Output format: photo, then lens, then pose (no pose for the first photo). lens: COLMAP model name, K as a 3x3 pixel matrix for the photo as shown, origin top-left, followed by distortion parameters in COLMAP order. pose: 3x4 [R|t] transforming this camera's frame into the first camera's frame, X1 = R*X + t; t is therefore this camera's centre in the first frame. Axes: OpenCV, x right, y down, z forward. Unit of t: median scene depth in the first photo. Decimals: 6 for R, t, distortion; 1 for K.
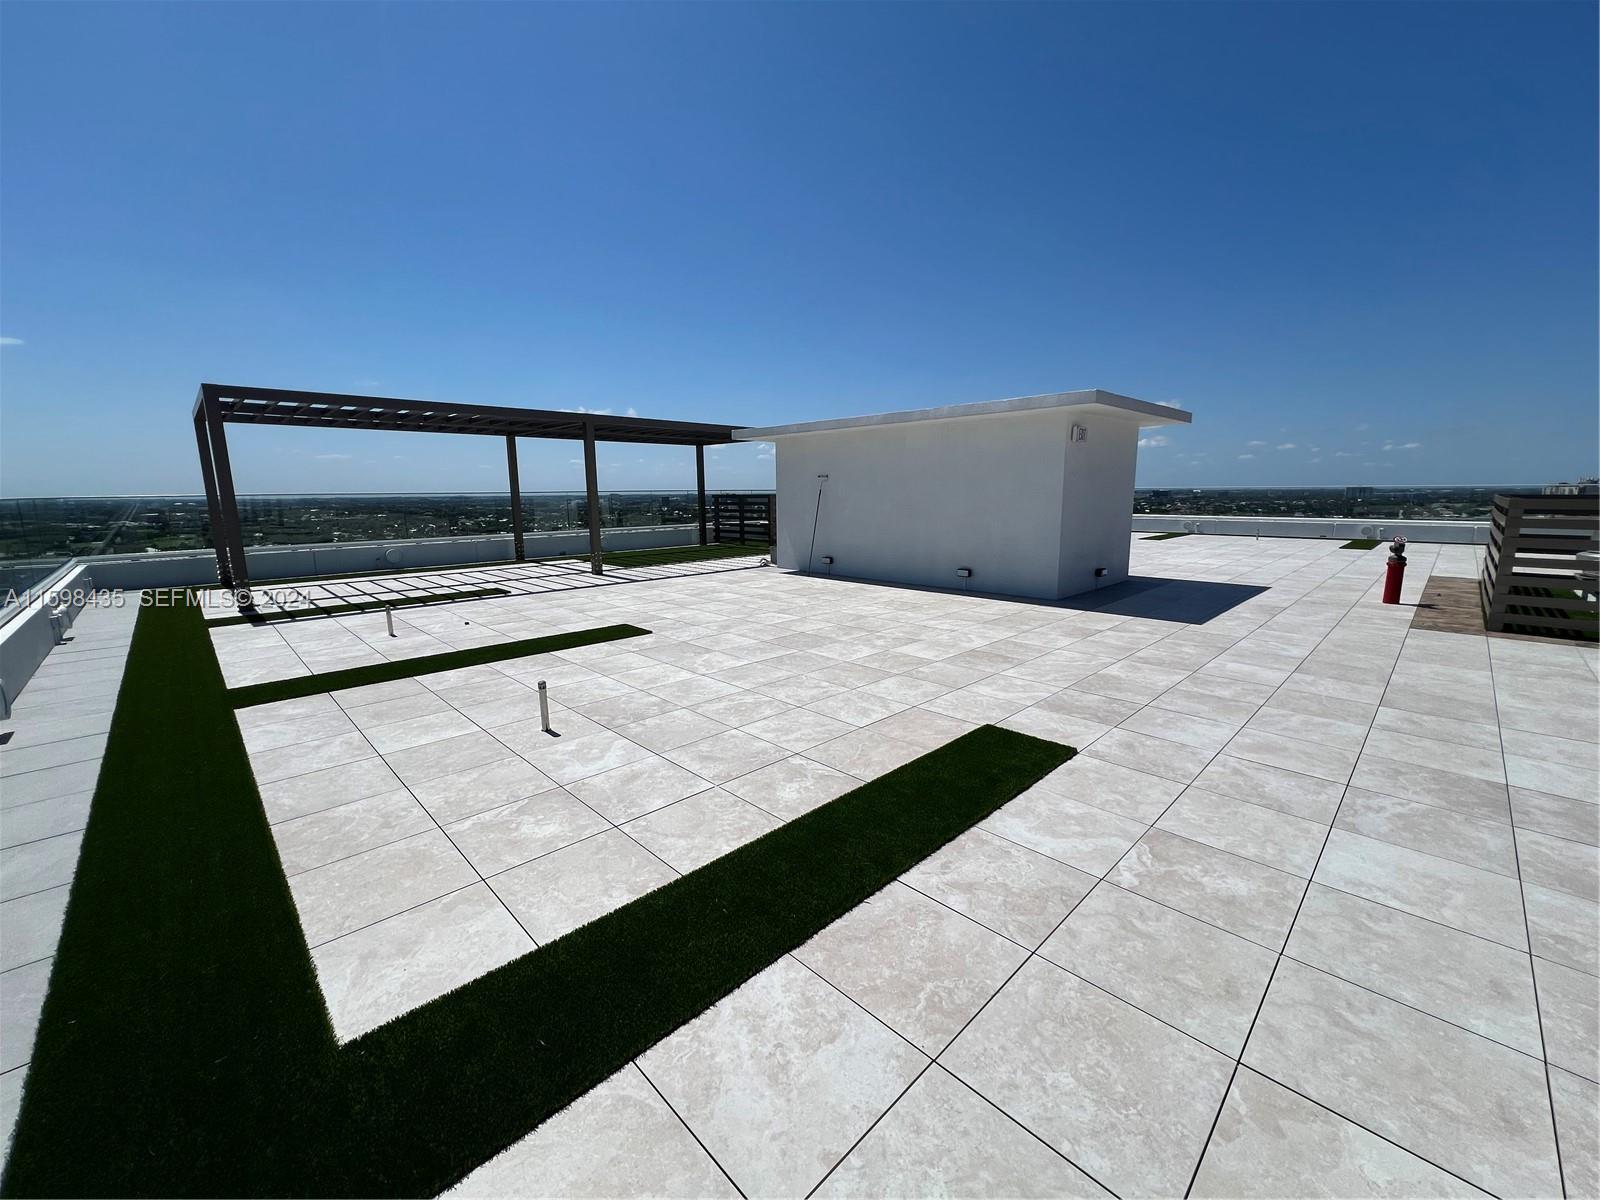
lens RADIAL K [[629.8, 0, 796.6], [0, 629.8, 601.9], [0, 0, 1]] dist [-0.000402, -0.000149]
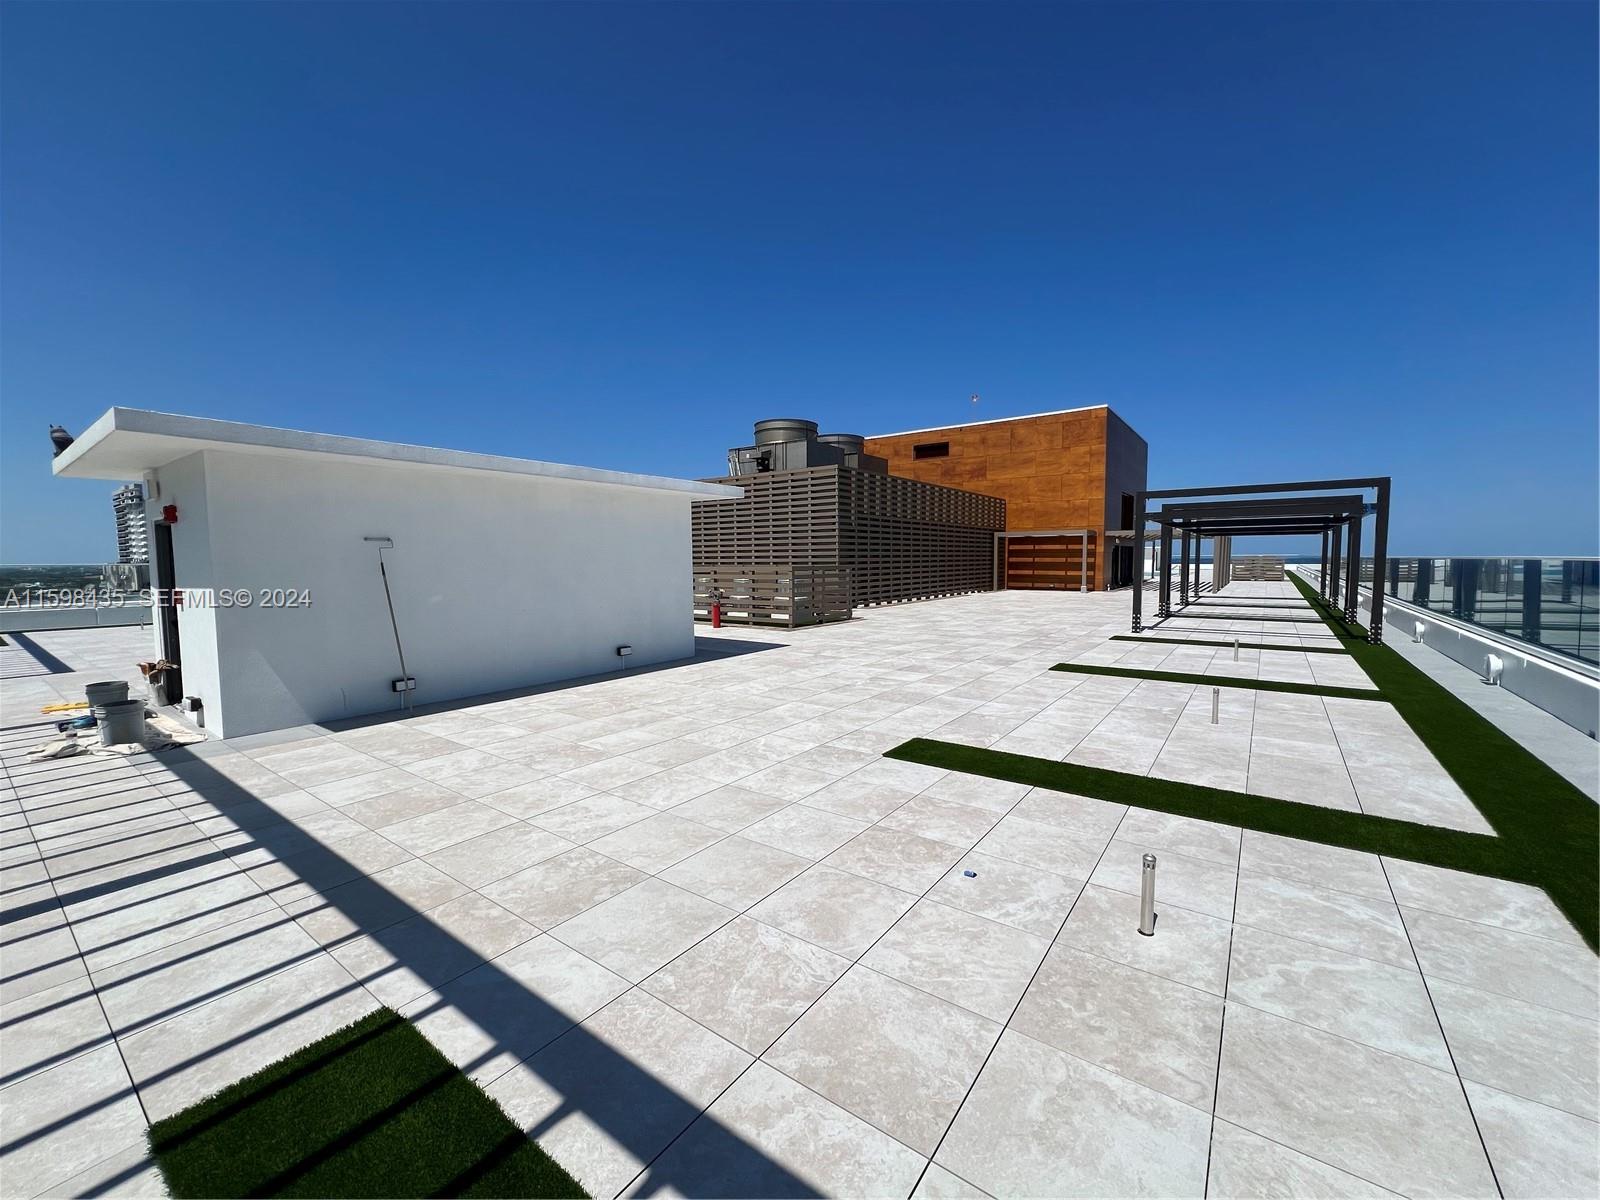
lens RADIAL K [[629.8, 0, 803.7], [0, 629.8, 600.7], [0, 0, 1]] dist [-0.000402, -0.000149]
pose [[-0.164381, -0.057663, 0.984710, -1.238030], [0.179023, 0.979967, 0.087271, -0.272701], [-0.970015, 0.190631, -0.150765, 1.562355]]
